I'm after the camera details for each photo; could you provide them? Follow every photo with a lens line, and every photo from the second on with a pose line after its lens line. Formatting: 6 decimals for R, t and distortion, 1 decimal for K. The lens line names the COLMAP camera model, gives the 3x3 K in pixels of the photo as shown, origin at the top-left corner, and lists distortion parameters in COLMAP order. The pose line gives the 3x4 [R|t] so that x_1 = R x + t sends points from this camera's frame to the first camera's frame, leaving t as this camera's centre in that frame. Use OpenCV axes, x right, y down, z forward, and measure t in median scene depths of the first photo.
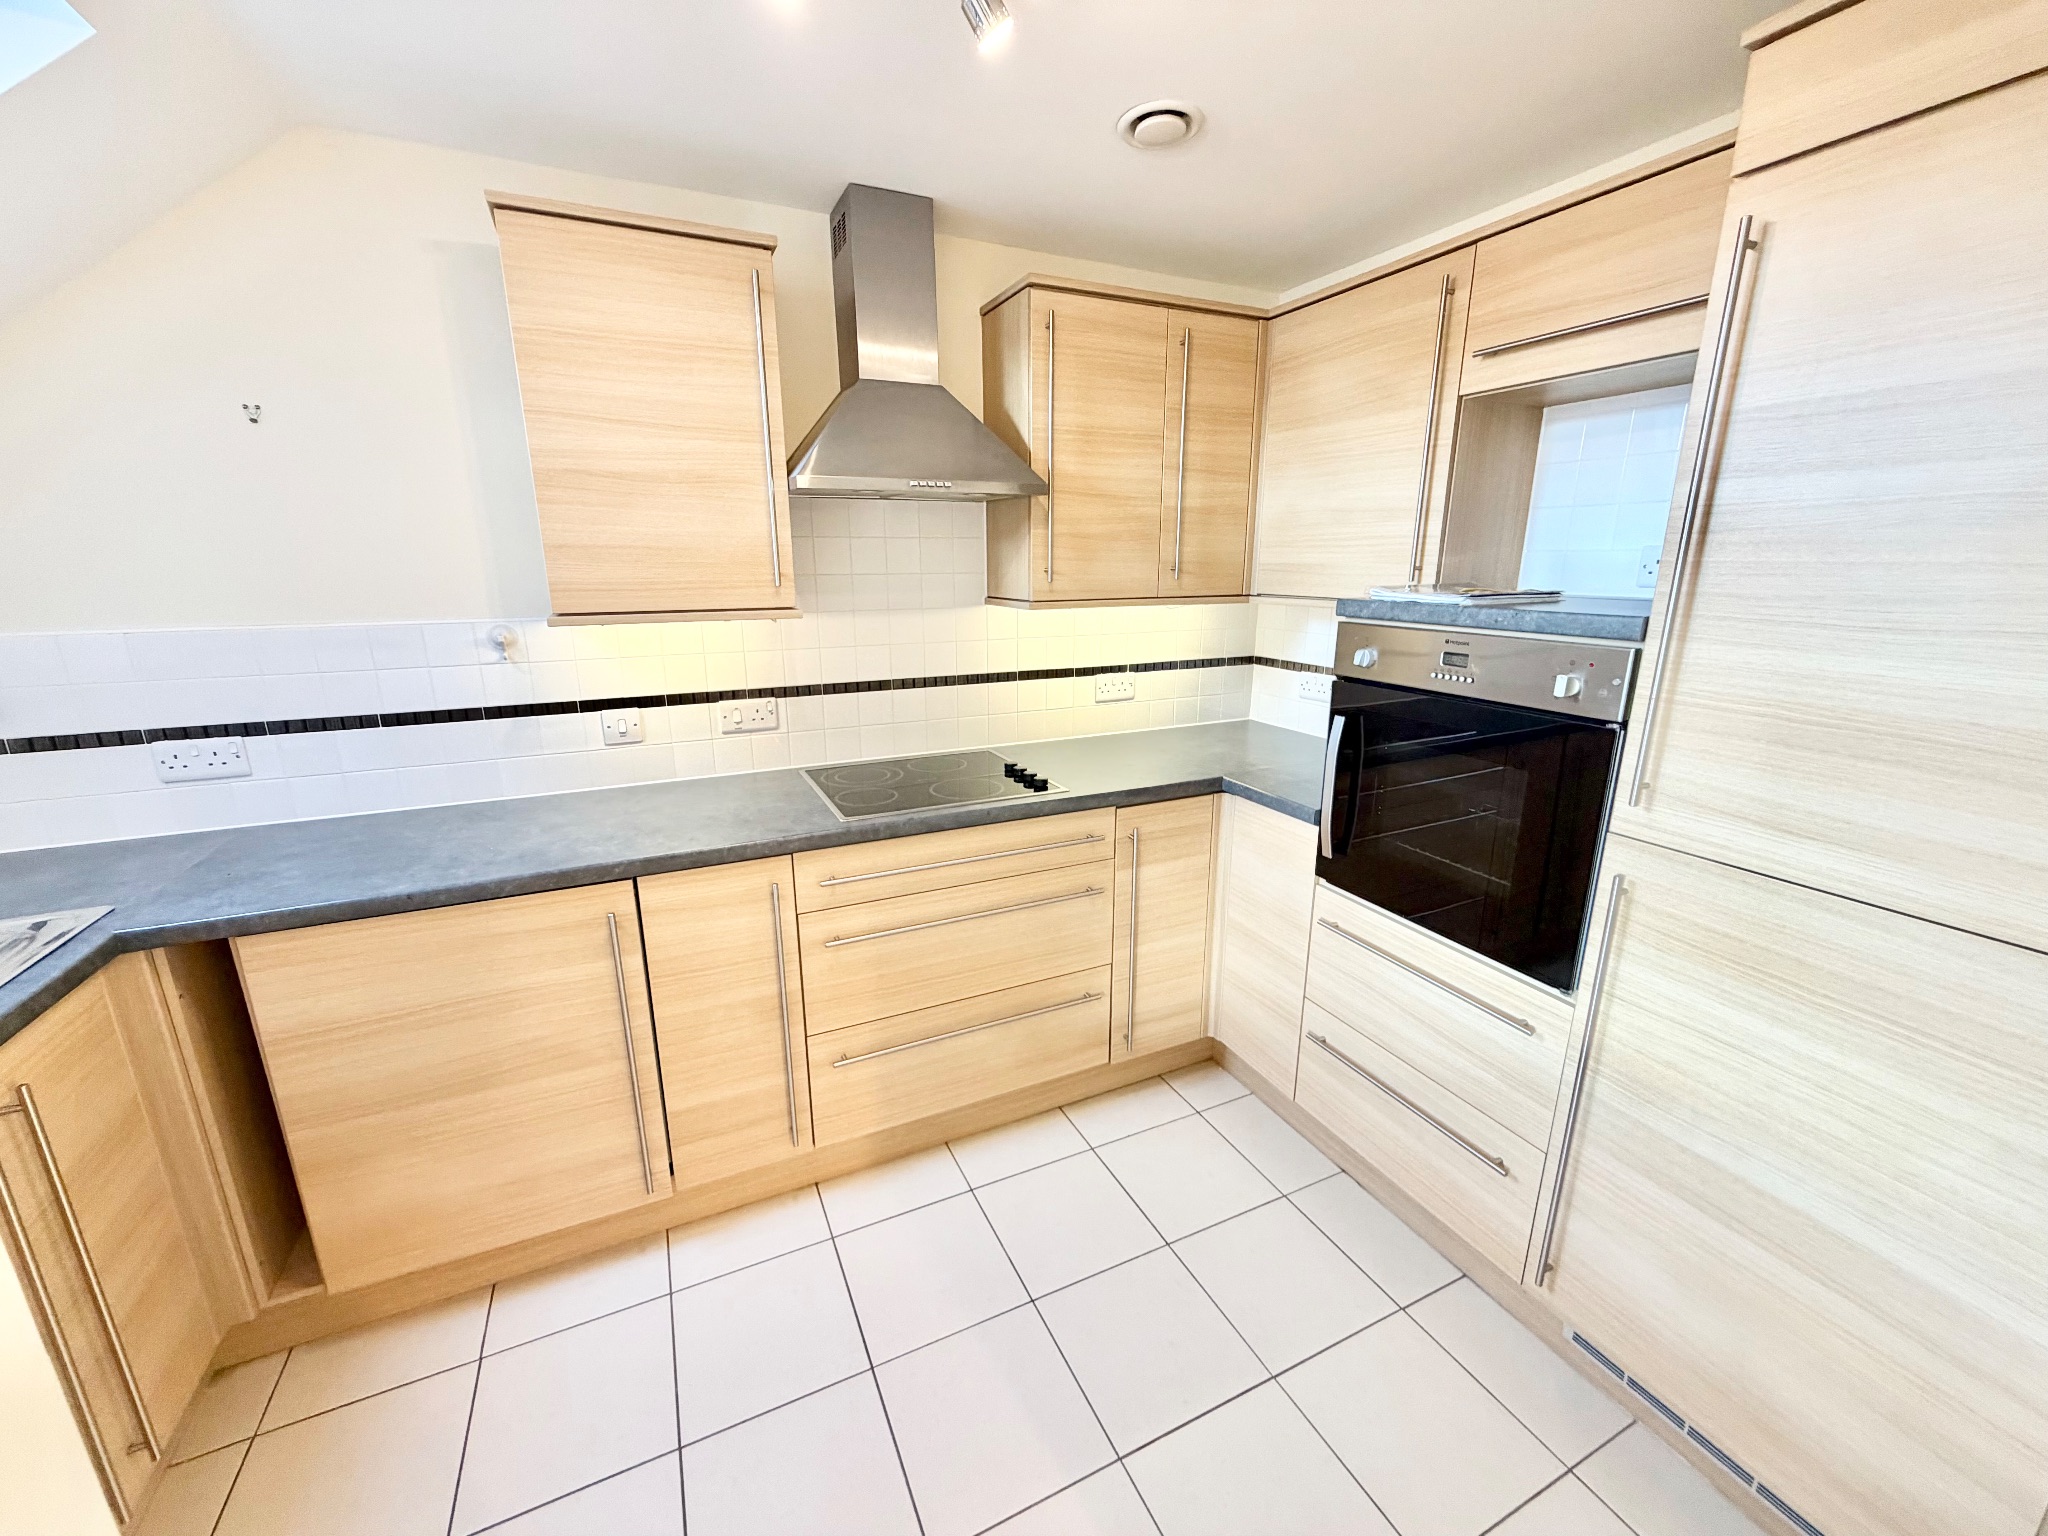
lens RADIAL K [[814.5, 0, 1024.0], [0, 814.5, 768.0], [0, 0, 1]] dist [-0.002769, 0.000216]
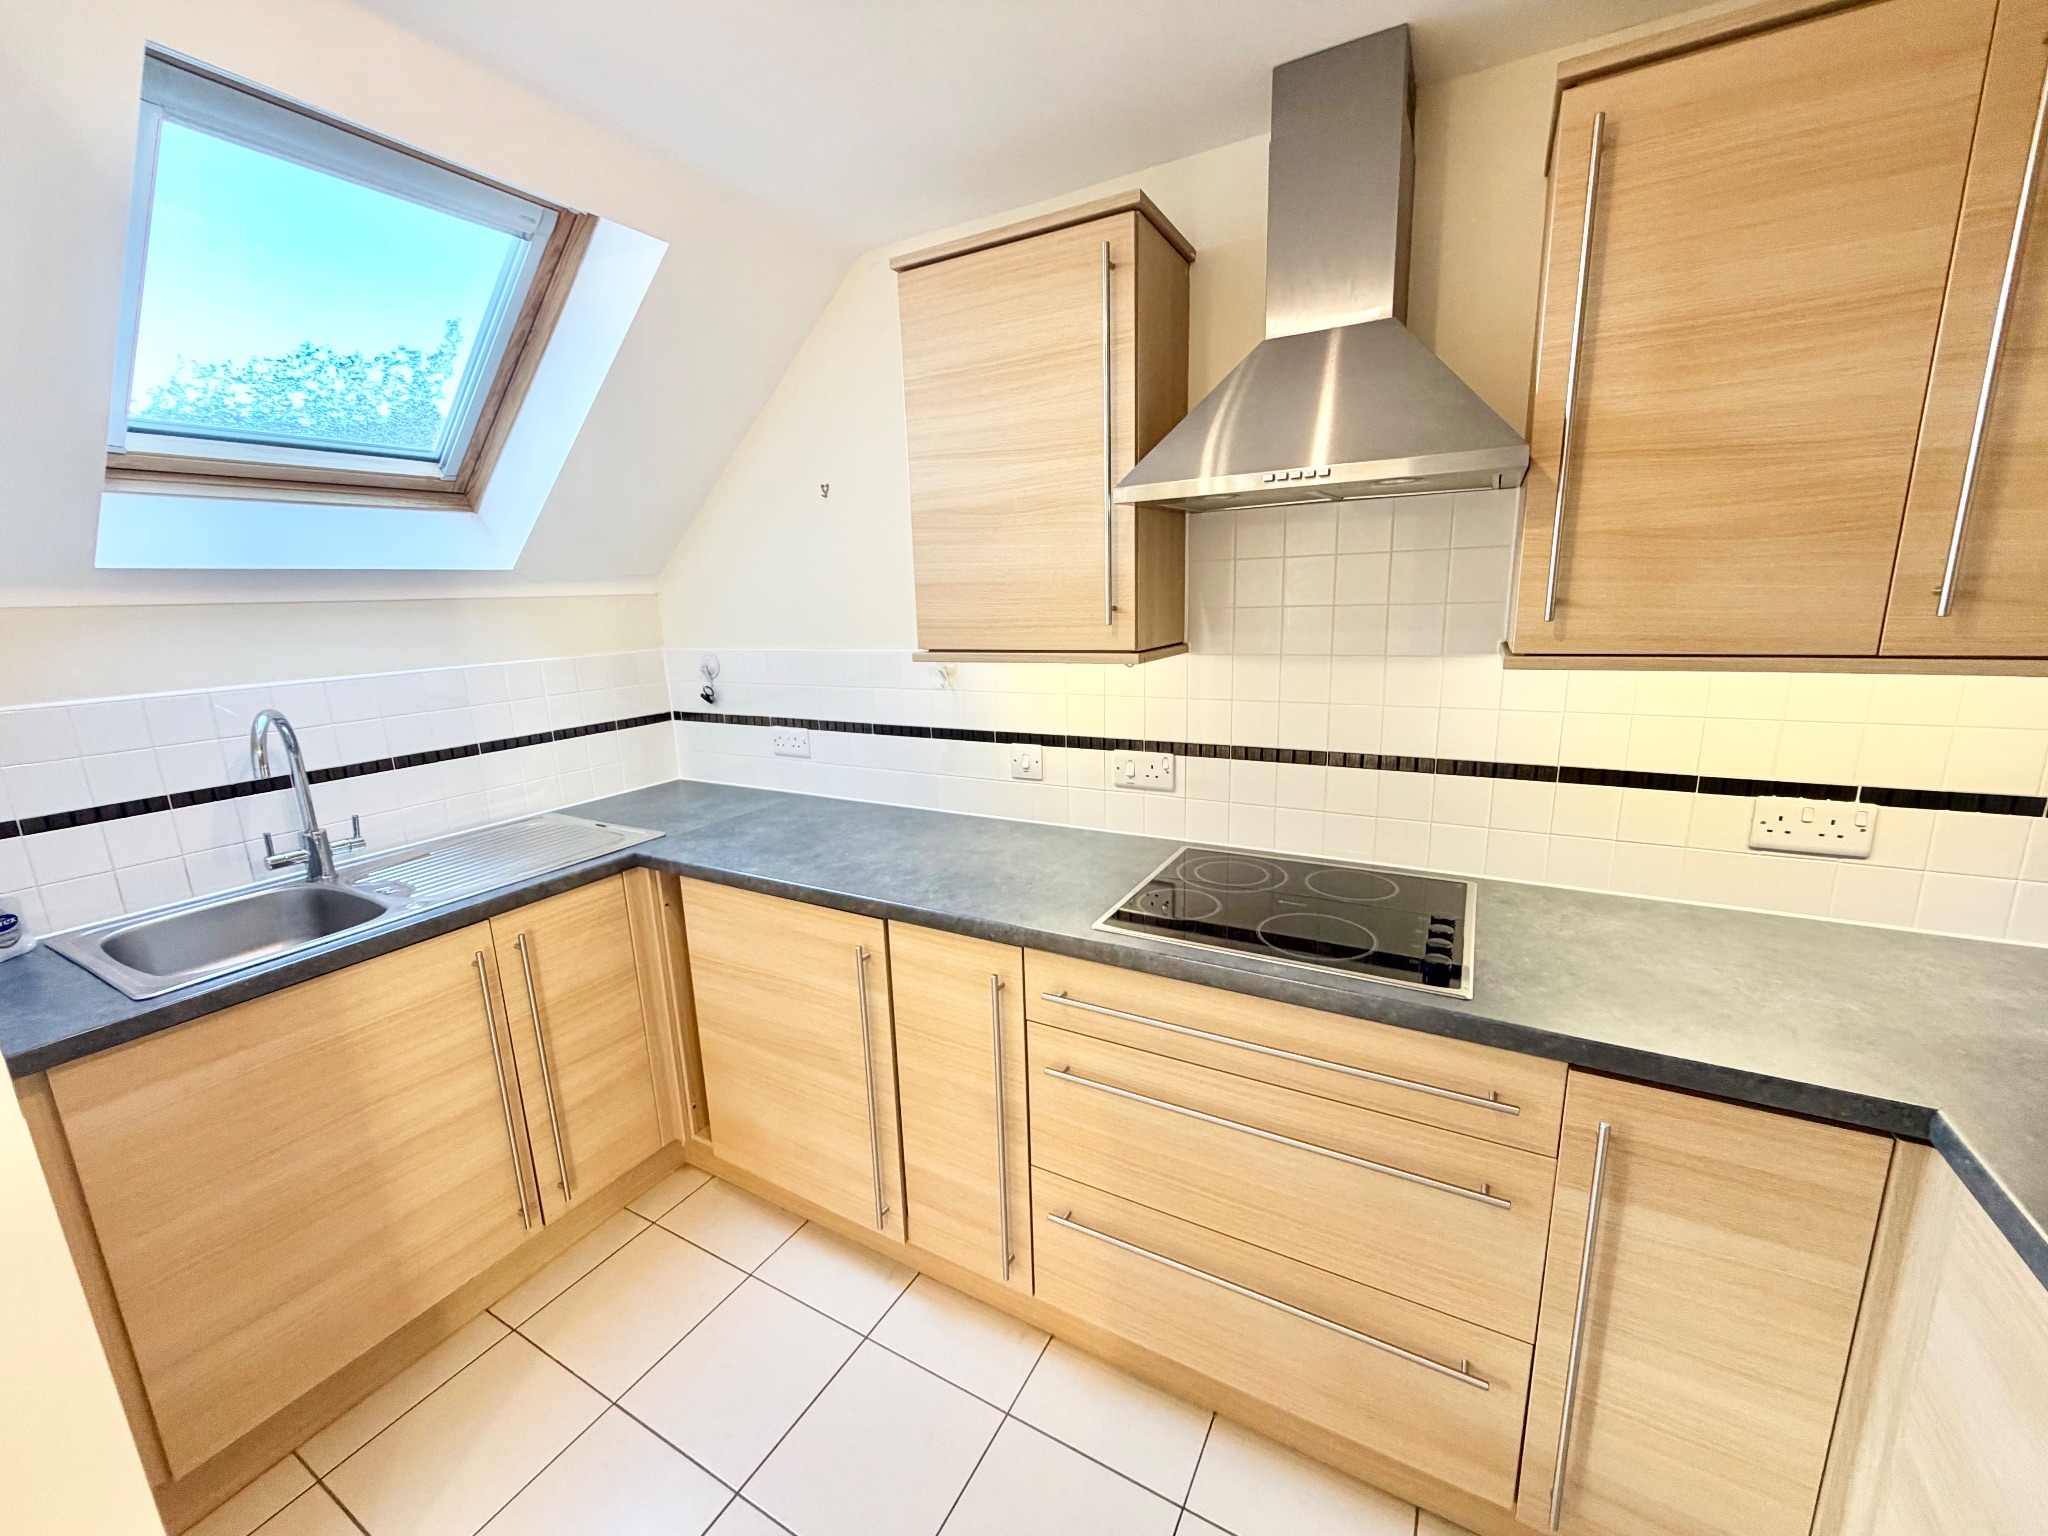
lens RADIAL K [[814.5, 0, 1024.0], [0, 814.5, 768.0], [0, 0, 1]] dist [-0.002769, 0.000216]
pose [[0.574878, 0.157514, -0.802935, 0.301062], [-0.173744, 0.982418, 0.068328, -0.111518], [0.799580, 0.100225, 0.592138, 0.416938]]
